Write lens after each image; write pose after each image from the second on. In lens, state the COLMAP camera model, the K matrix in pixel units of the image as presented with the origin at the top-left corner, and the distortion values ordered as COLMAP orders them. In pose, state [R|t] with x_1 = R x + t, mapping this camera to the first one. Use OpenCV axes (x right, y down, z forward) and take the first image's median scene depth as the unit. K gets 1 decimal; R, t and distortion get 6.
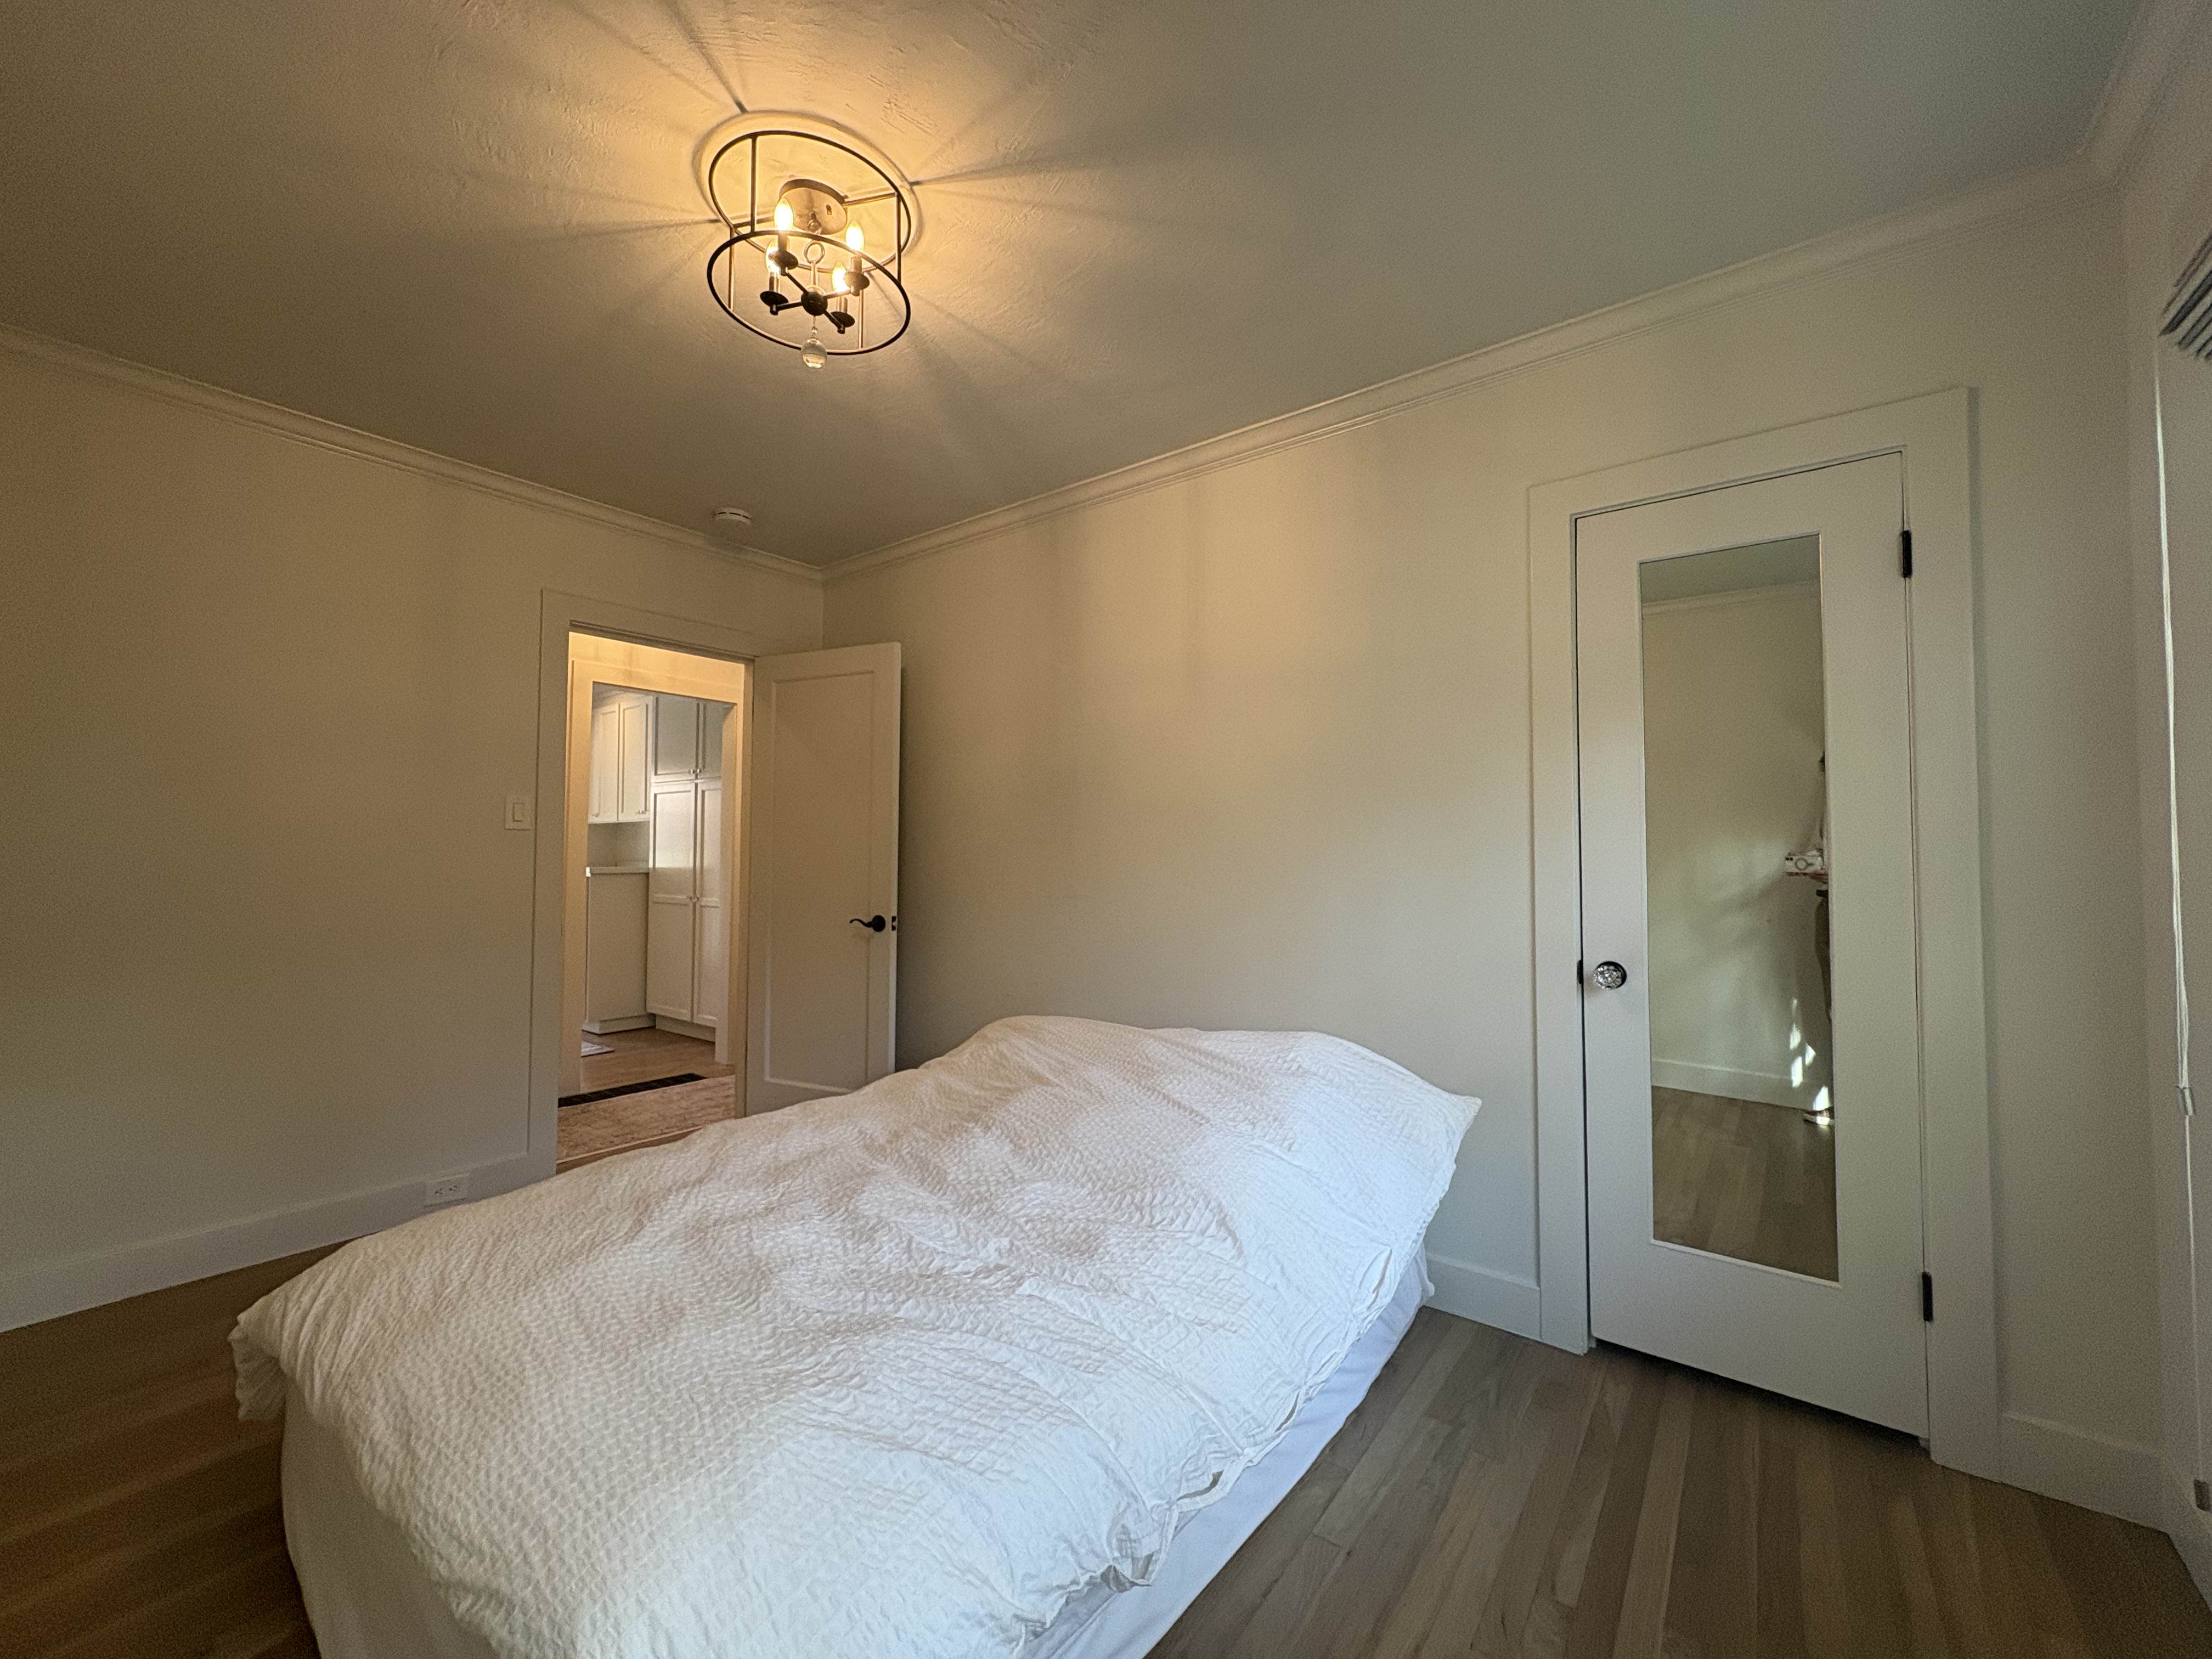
lens RADIAL K [[880.1, 0, 1106.0], [0, 880.1, 829.5], [0, 0, 1]] dist [0.000507, 0.000173]
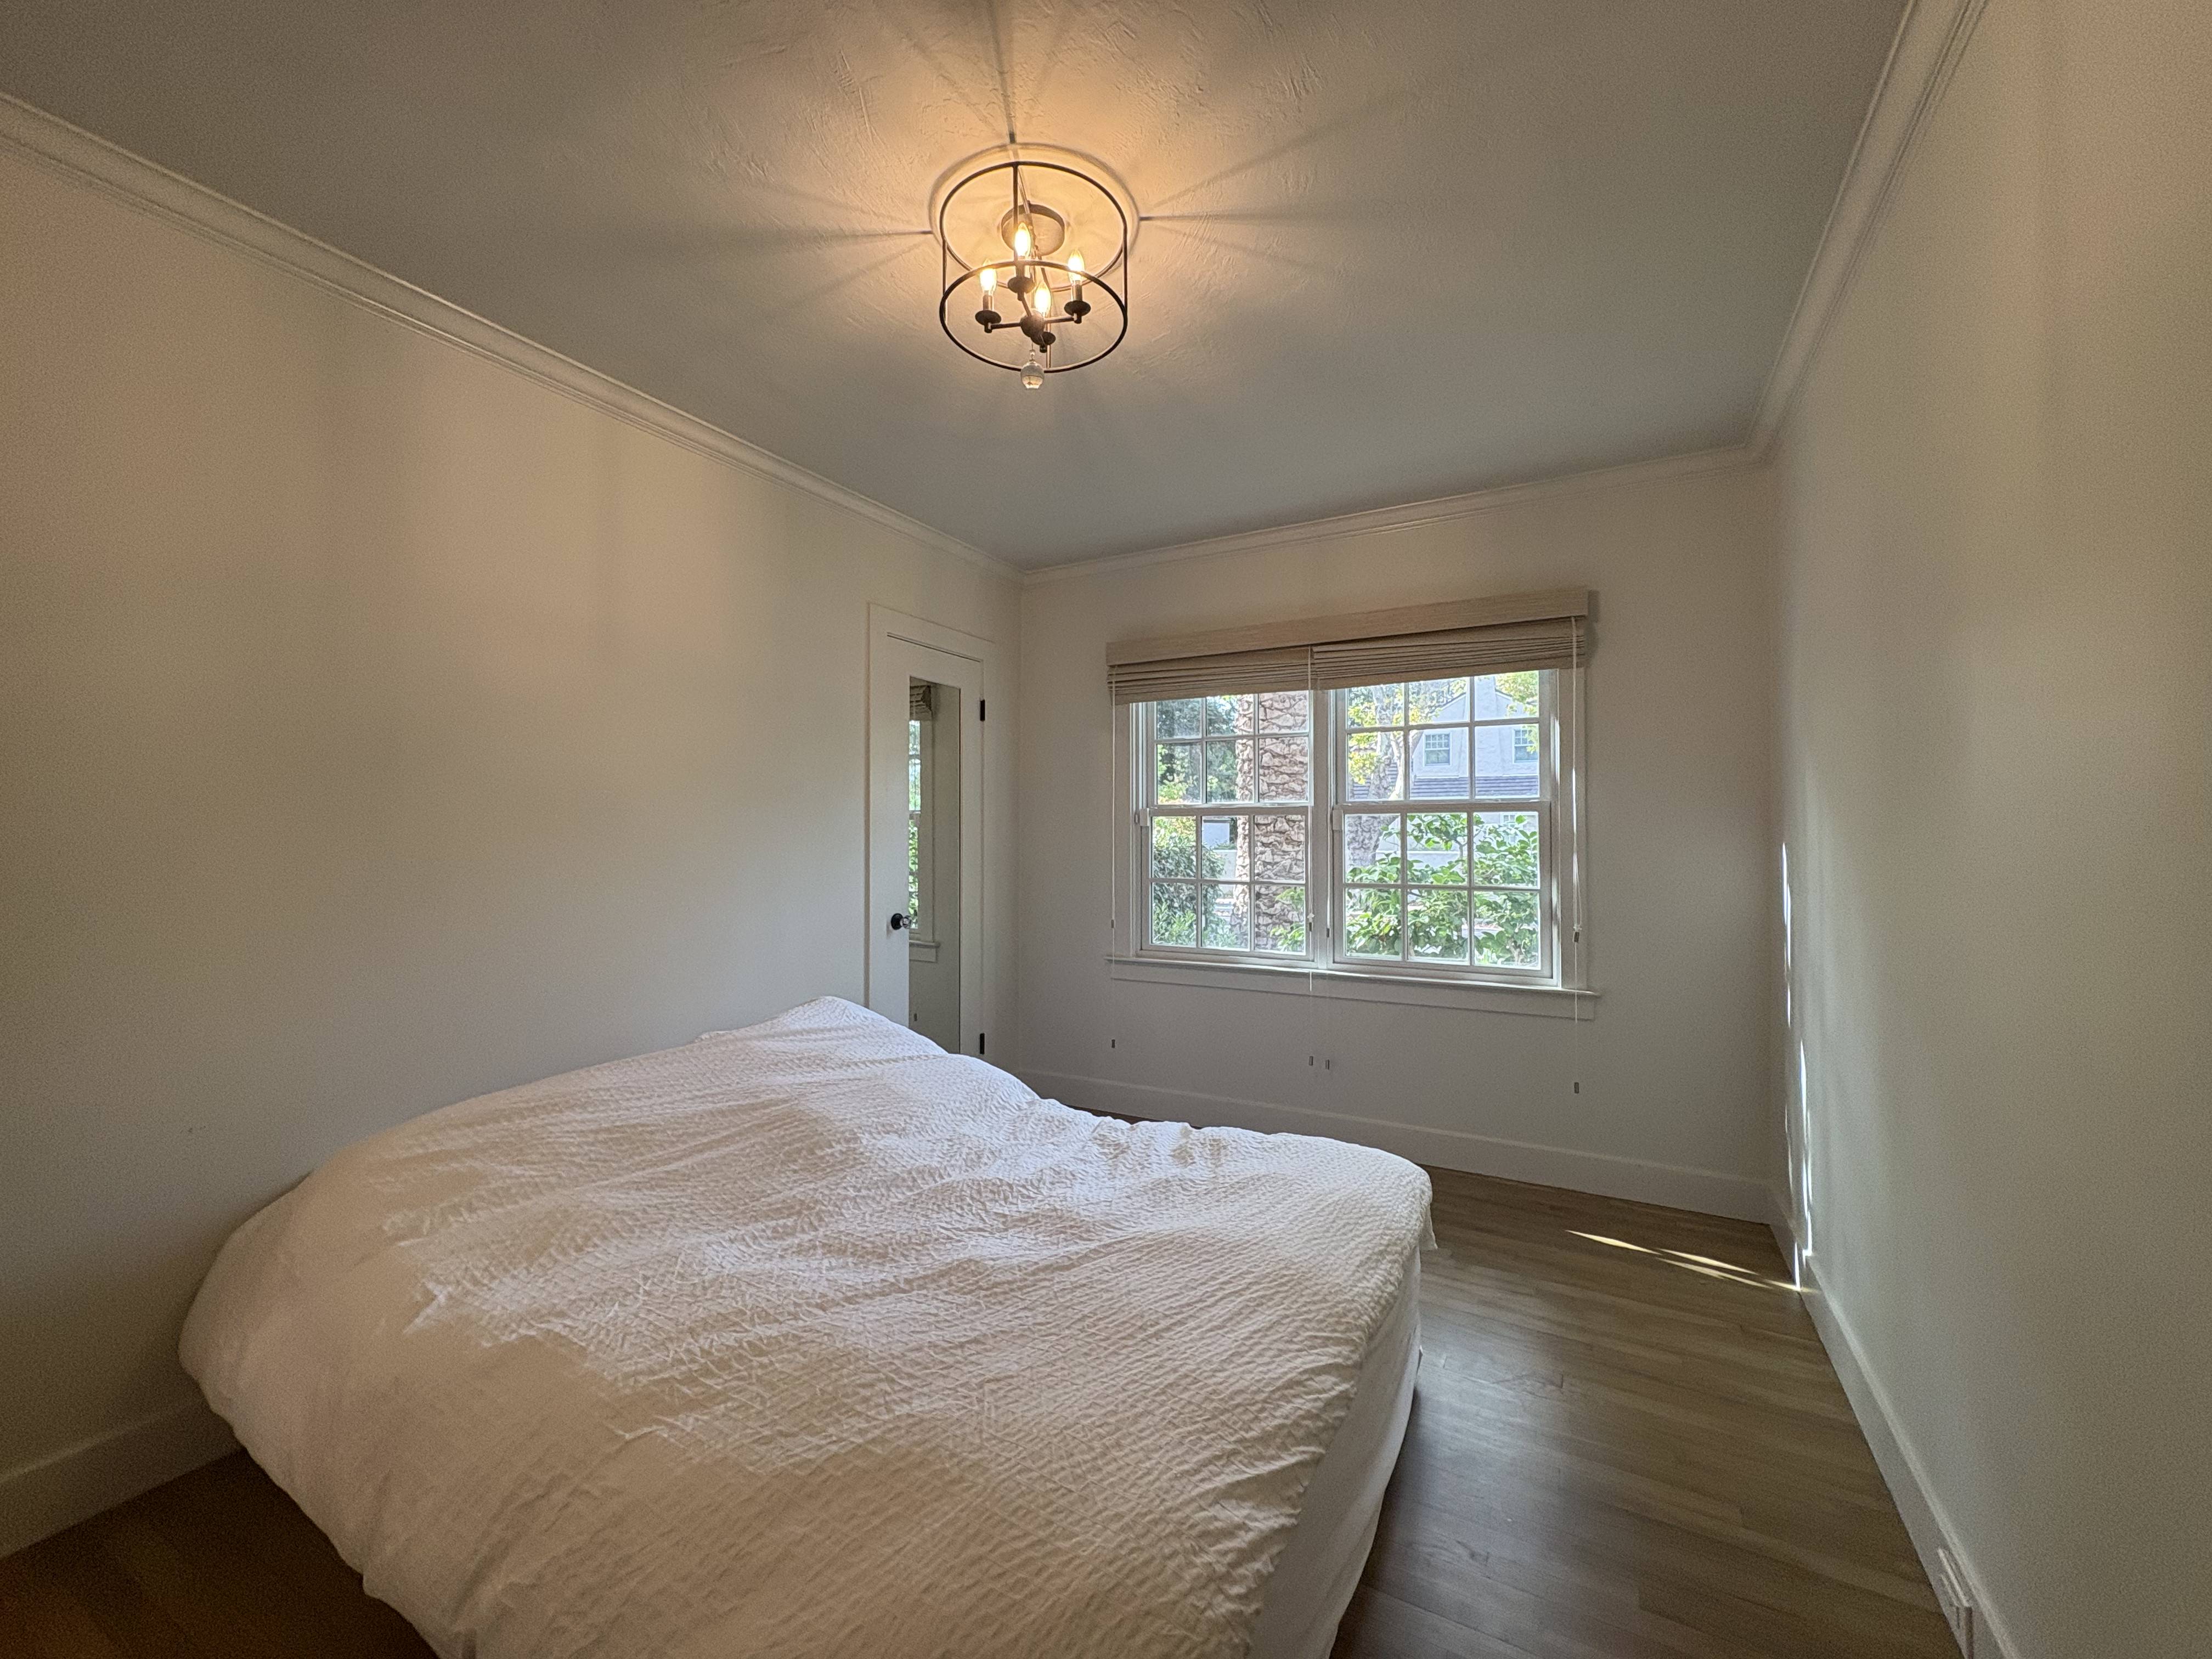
lens RADIAL K [[880.1, 0, 1106.0], [0, 880.1, 829.5], [0, 0, 1]] dist [0.000507, 0.000173]
pose [[-0.144553, 0.008362, 0.989462, -1.277073], [-0.031138, 0.999431, -0.012996, 0.002193], [-0.989007, -0.032689, -0.144210, 0.982253]]
